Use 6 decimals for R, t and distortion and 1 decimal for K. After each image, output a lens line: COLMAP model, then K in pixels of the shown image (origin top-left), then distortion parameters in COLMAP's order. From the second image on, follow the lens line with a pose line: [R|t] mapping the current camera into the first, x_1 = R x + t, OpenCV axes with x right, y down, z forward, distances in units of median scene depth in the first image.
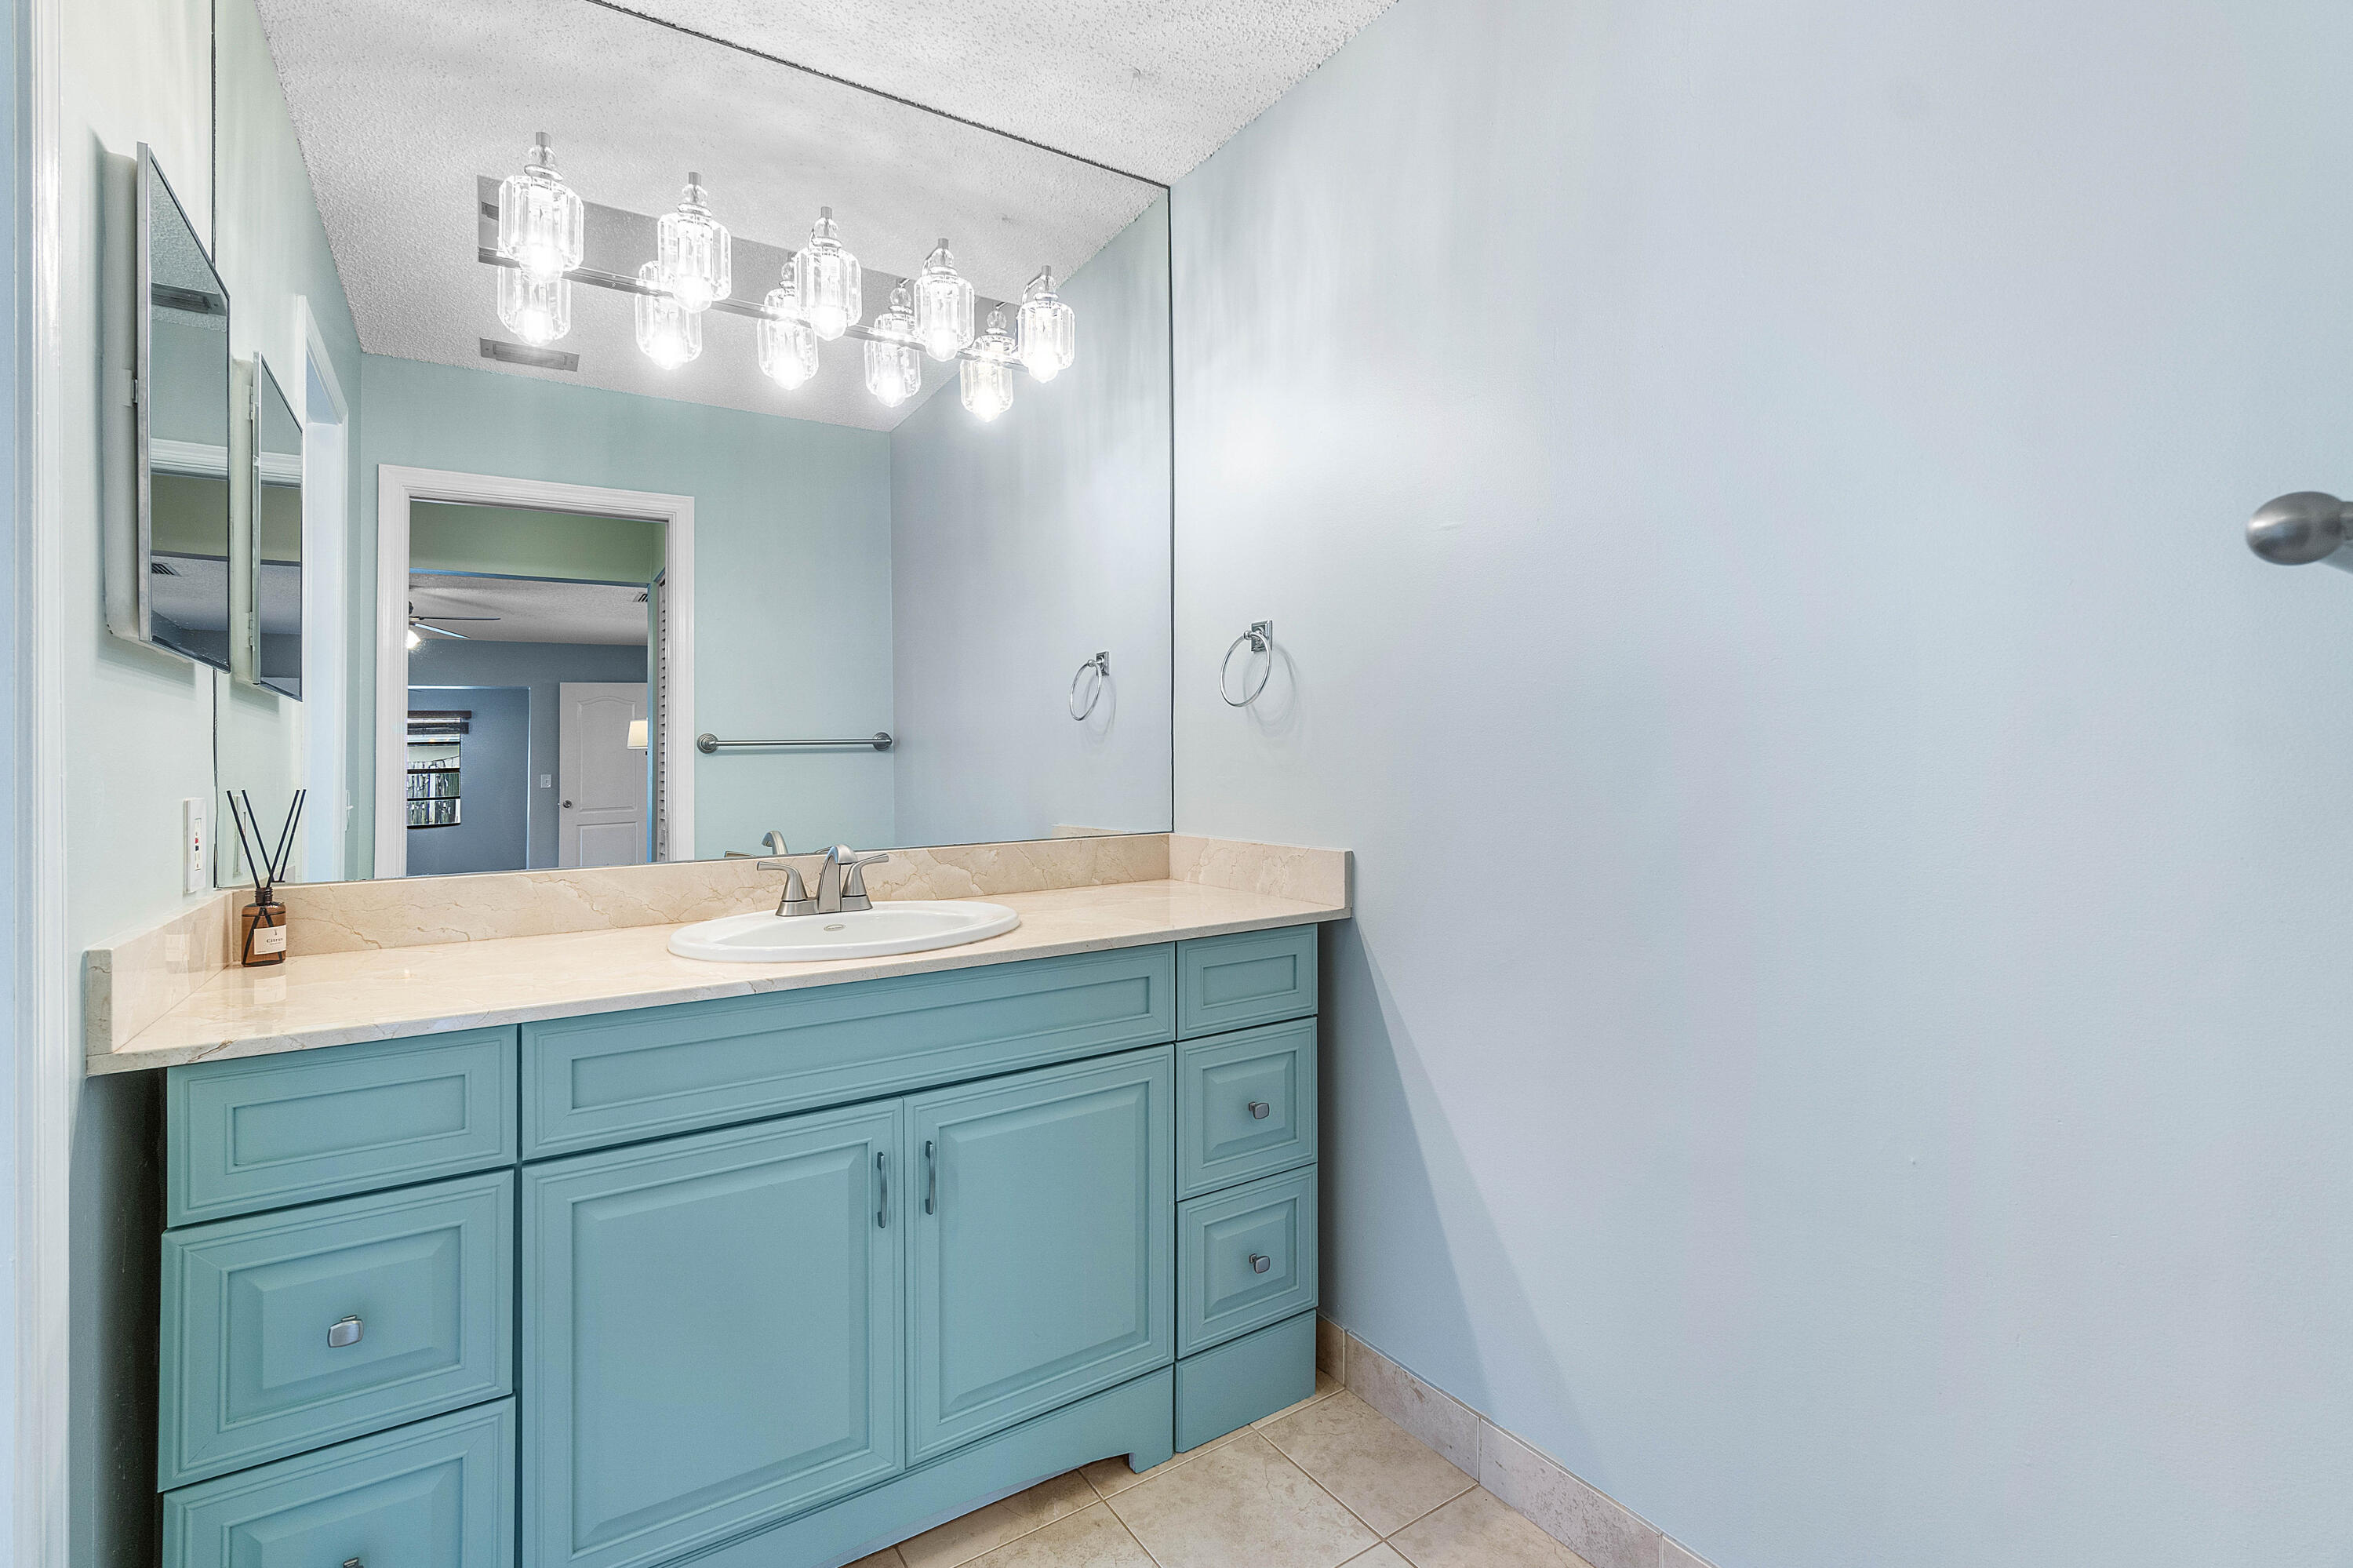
lens RADIAL K [[1027.5, 0, 1178.9], [0, 1027.5, 769.9], [0, 0, 1]] dist [-0.005765, 0.001451]
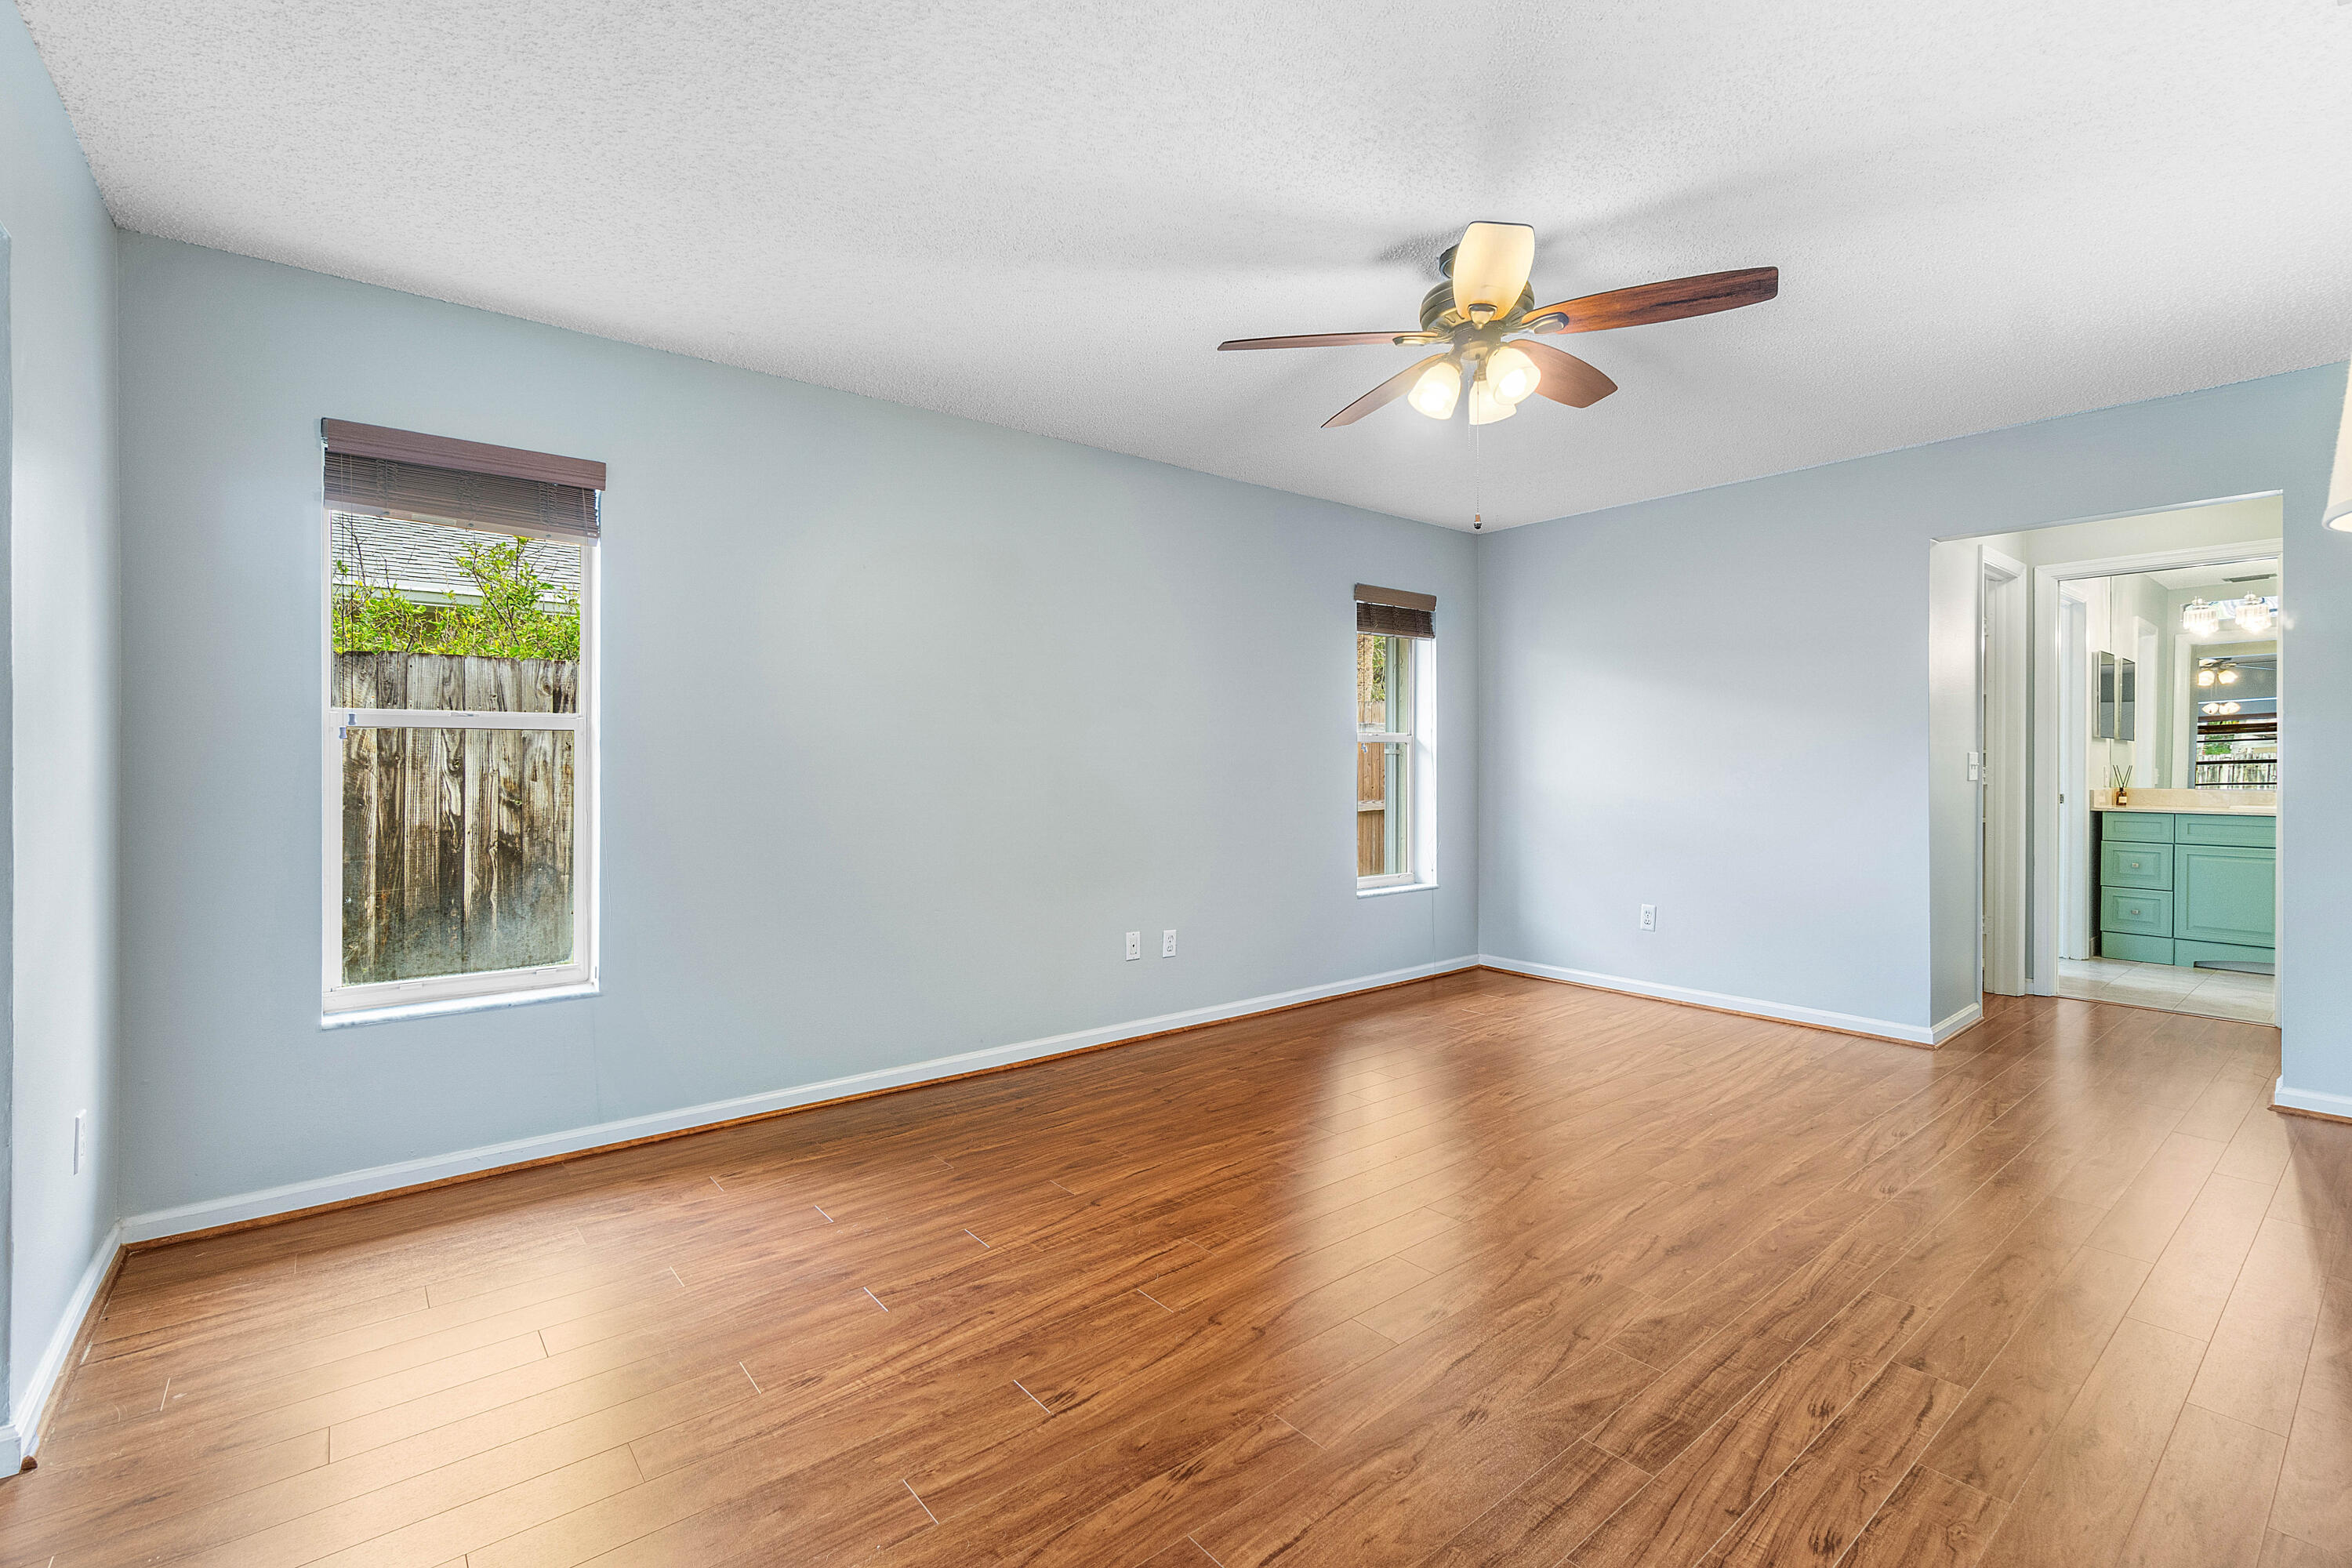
lens RADIAL K [[1027.0, 0, 1181.3], [0, 1027.0, 778.9], [0, 0, 1]] dist [-0.005765, 0.001451]
pose [[0.085547, 0.005191, -0.996321, 3.838571], [-0.005778, 0.999972, 0.004714, 0.100193], [0.996317, 0.005353, 0.085574, -4.158626]]
